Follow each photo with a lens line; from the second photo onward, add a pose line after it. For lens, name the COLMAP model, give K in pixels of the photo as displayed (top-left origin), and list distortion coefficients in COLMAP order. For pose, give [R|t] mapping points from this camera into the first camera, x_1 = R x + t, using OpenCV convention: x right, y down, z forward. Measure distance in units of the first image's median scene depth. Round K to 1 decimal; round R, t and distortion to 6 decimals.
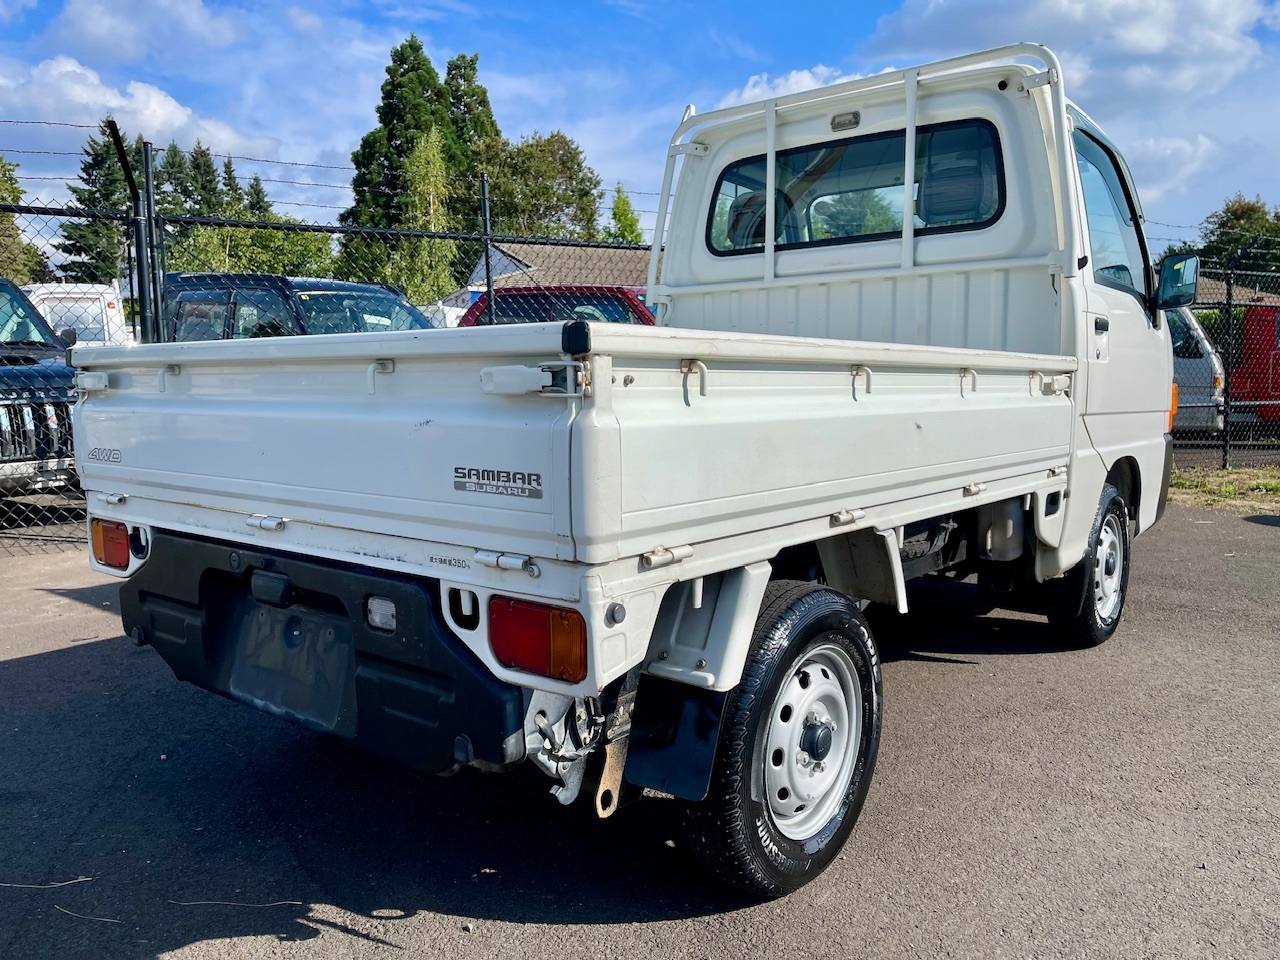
lens RADIAL K [[975.2, 0, 651.2], [0, 975.2, 479.0], [0, 0, 1]] dist [0.047967, -0.055031]
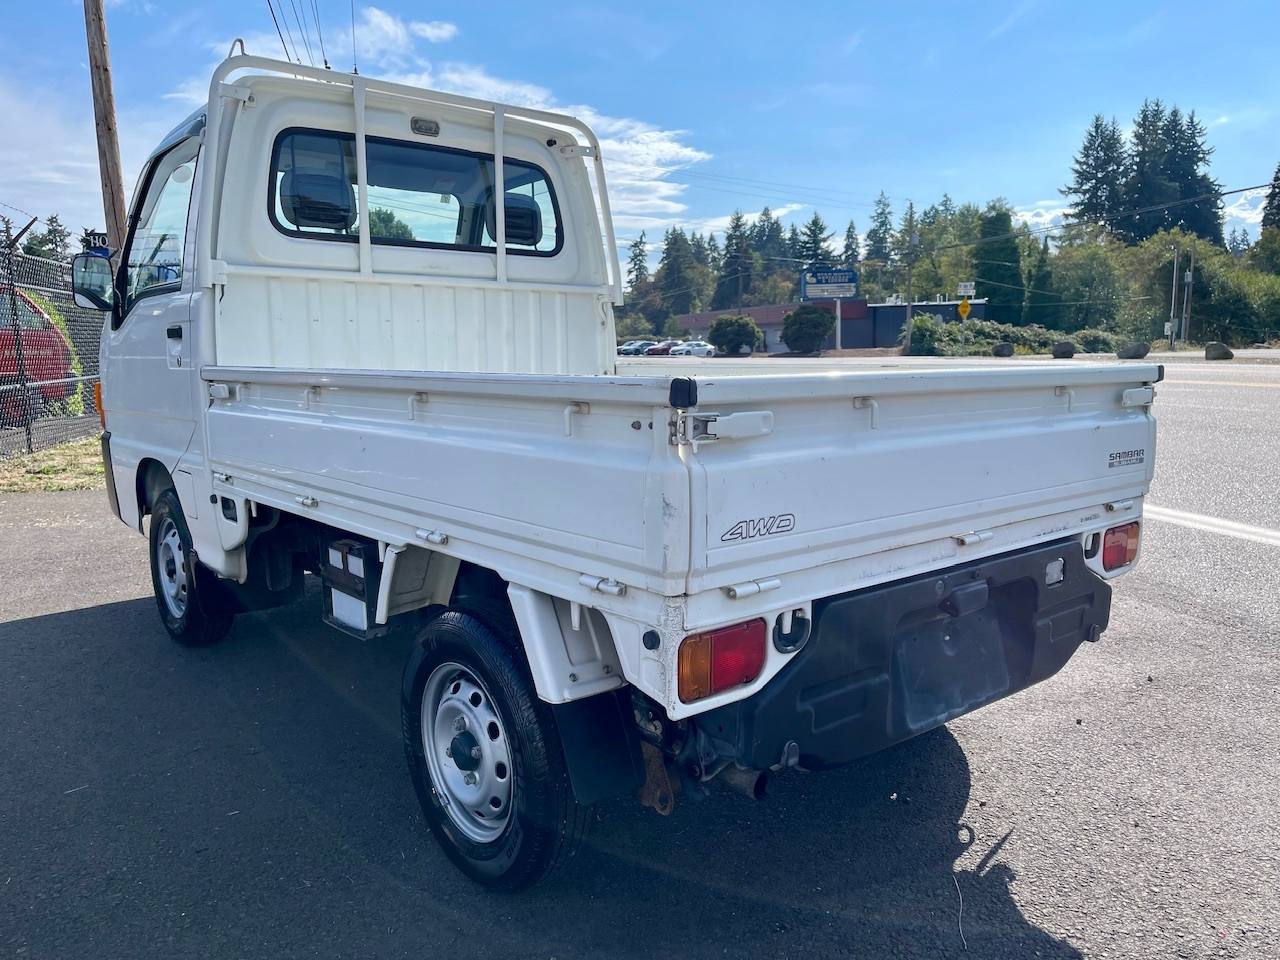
lens RADIAL K [[975.2, 0, 646.0], [0, 975.2, 483.4], [0, 0, 1]] dist [0.047967, -0.055031]
pose [[0.187331, -0.128572, 0.973846, -1.345892], [0.096322, 0.989024, 0.112047, -0.152893], [-0.977563, 0.072813, 0.197659, 1.013825]]
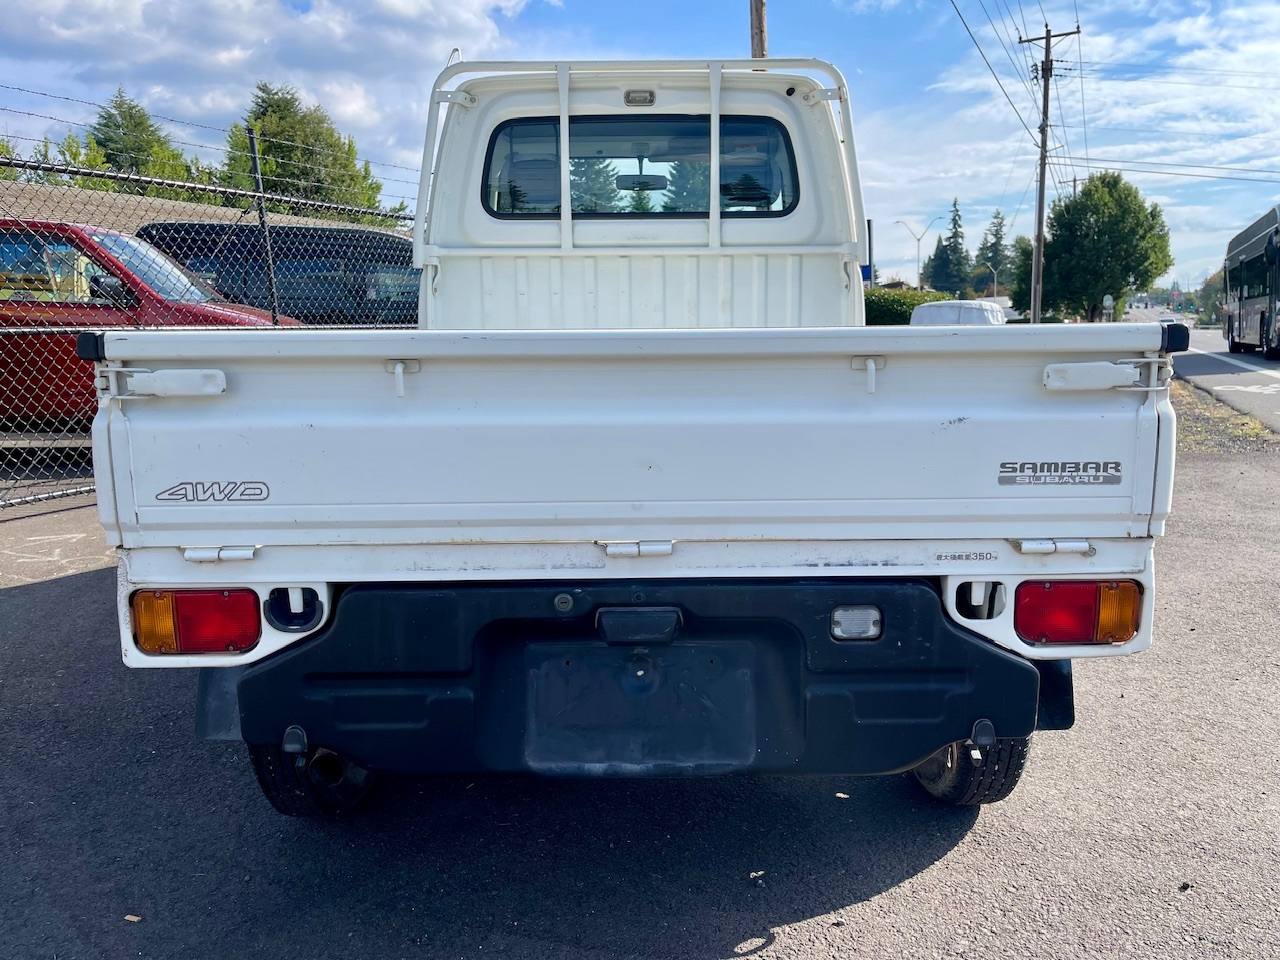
lens RADIAL K [[975.2, 0, 650.0], [0, 975.2, 487.0], [0, 0, 1]] dist [0.047967, -0.055031]
pose [[0.776160, -0.101796, 0.622264, -0.801504], [0.067197, 0.994616, 0.078893, -0.065624], [-0.626945, -0.019419, 0.778822, 0.309804]]
